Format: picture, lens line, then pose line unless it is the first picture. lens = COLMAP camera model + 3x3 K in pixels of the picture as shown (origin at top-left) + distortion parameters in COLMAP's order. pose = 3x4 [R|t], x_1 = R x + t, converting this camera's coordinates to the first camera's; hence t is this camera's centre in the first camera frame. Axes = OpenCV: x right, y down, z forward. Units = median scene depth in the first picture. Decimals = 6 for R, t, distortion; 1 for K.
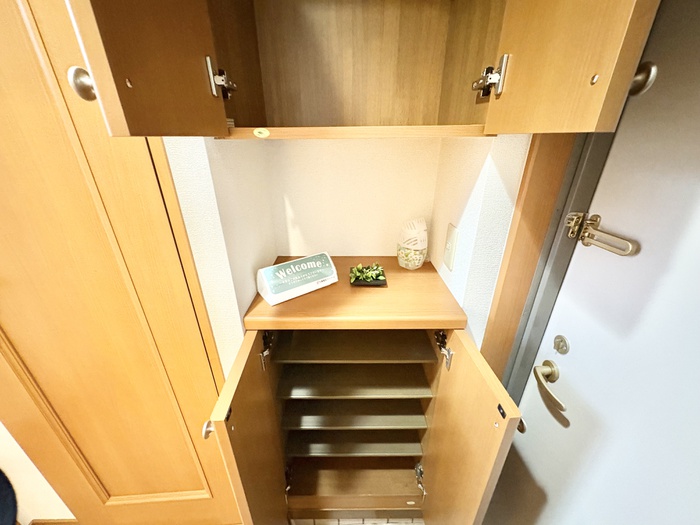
lens RADIAL K [[279.4, 0, 349.1], [0, 279.4, 262.7], [0, 0, 1]] dist [0.000549, -0.000021]
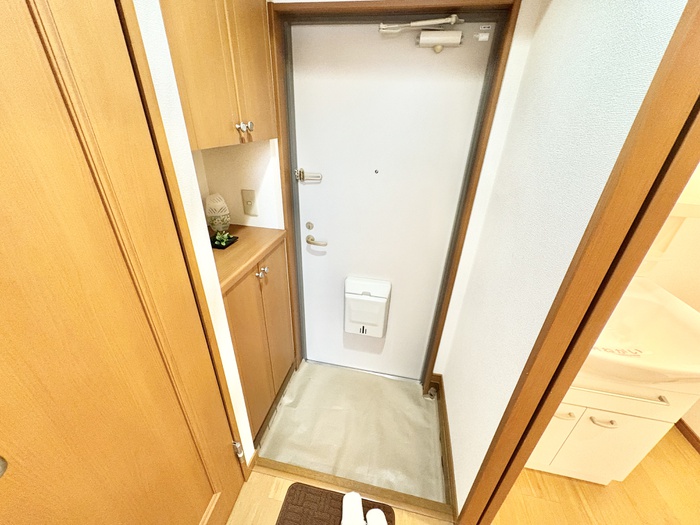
lens RADIAL K [[279.4, 0, 349.1], [0, 279.4, 262.7], [0, 0, 1]] dist [0.000549, -0.000021]
pose [[0.211434, -0.436838, 0.874339, -1.146348], [0.351456, 0.868708, 0.349035, -0.125449], [-0.912017, 0.233494, 0.337204, -0.054824]]
